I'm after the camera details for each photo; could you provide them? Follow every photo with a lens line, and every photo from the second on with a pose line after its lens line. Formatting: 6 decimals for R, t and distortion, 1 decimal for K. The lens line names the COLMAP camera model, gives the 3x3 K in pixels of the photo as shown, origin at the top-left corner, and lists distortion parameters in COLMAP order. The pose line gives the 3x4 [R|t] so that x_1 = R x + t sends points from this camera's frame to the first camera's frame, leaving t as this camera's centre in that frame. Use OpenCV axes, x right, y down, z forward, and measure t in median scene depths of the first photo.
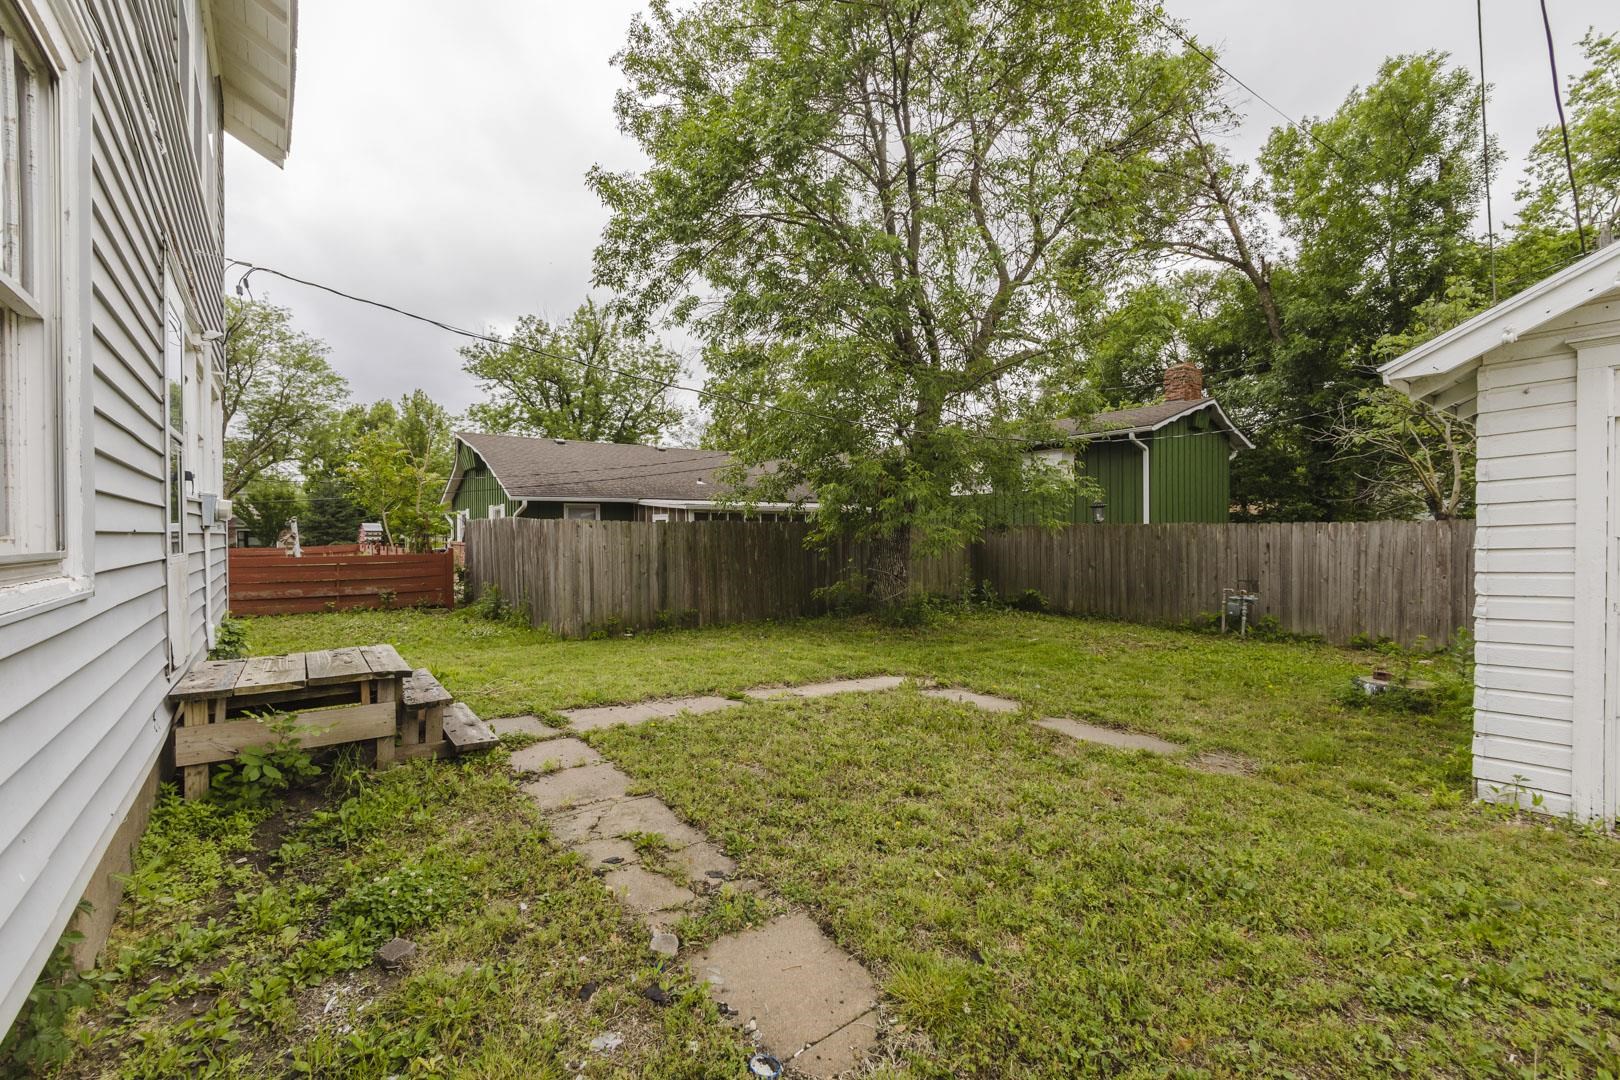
lens RADIAL K [[689.7, 0, 809.0], [0, 689.7, 537.7], [0, 0, 1]] dist [-0.011170, 0.000530]
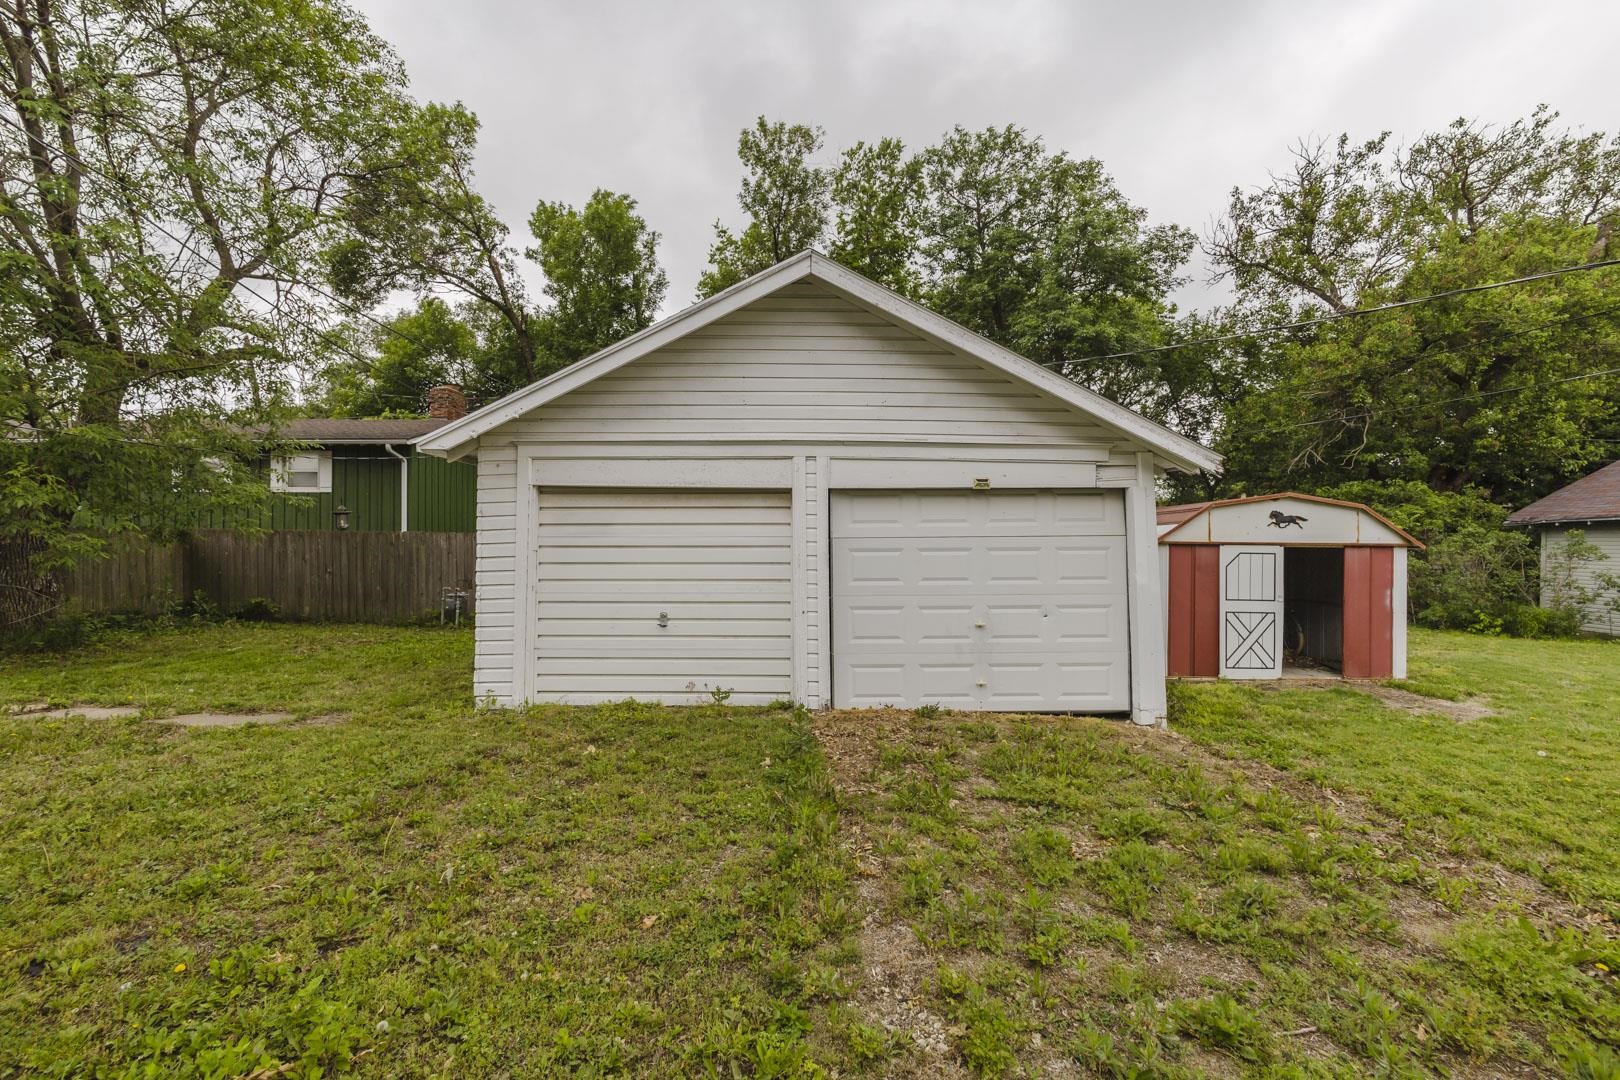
lens RADIAL K [[689.7, 0, 814.2], [0, 689.7, 537.6], [0, 0, 1]] dist [-0.011170, 0.000530]
pose [[0.616741, 0.006294, 0.787141, 0.050495], [-0.004348, 0.999980, -0.004589, -0.007896], [-0.787154, -0.000592, 0.616756, -0.195199]]
